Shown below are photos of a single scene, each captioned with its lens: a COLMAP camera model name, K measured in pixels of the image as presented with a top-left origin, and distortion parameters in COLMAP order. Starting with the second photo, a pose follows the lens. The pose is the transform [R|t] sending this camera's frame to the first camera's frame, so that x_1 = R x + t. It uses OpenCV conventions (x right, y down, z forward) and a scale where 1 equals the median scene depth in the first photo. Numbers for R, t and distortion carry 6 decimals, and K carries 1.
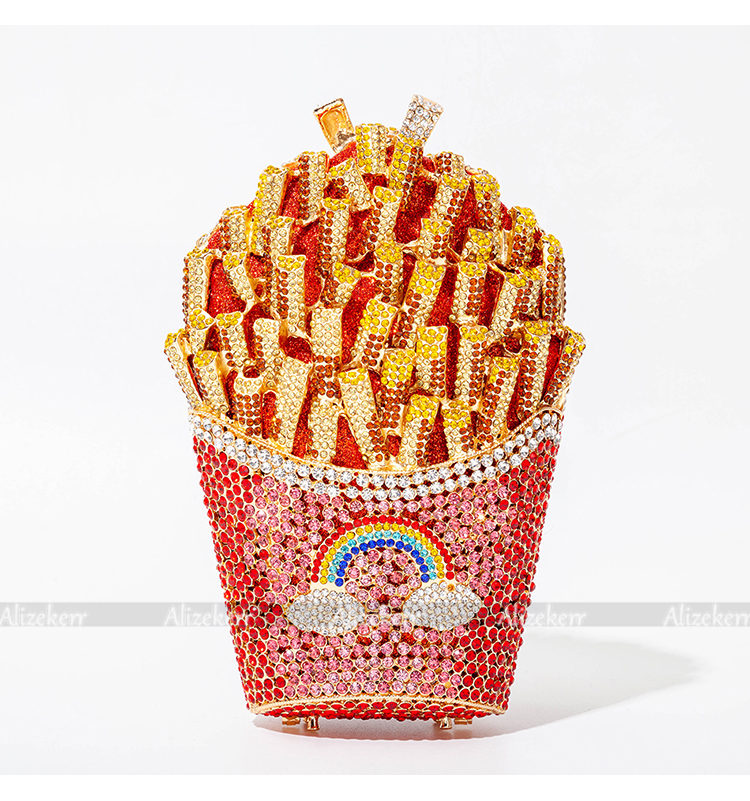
lens RADIAL K [[2097.8, 0, 373.1], [0, 2097.8, 399.7], [0, 0, 1]] dist [0.144153, 0.000000]
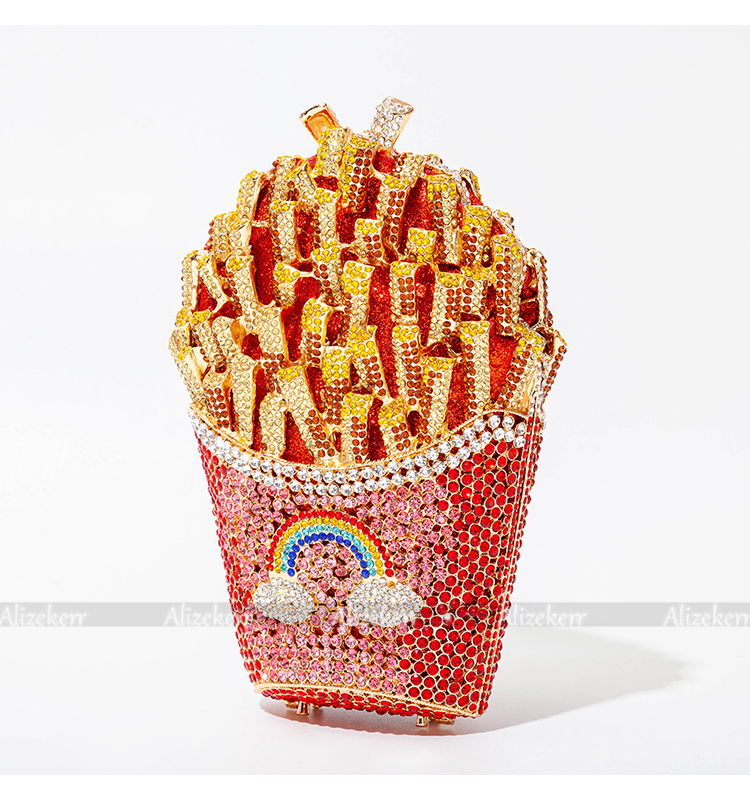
lens RADIAL K [[2097.8, 0, 372.0], [0, 2097.8, 400.6], [0, 0, 1]] dist [0.144153, 0.000000]
pose [[0.879709, 0.026212, -0.474790, 0.507276], [-0.025262, 0.999646, 0.008382, -0.007254], [0.474842, 0.004621, 0.880059, 0.108574]]
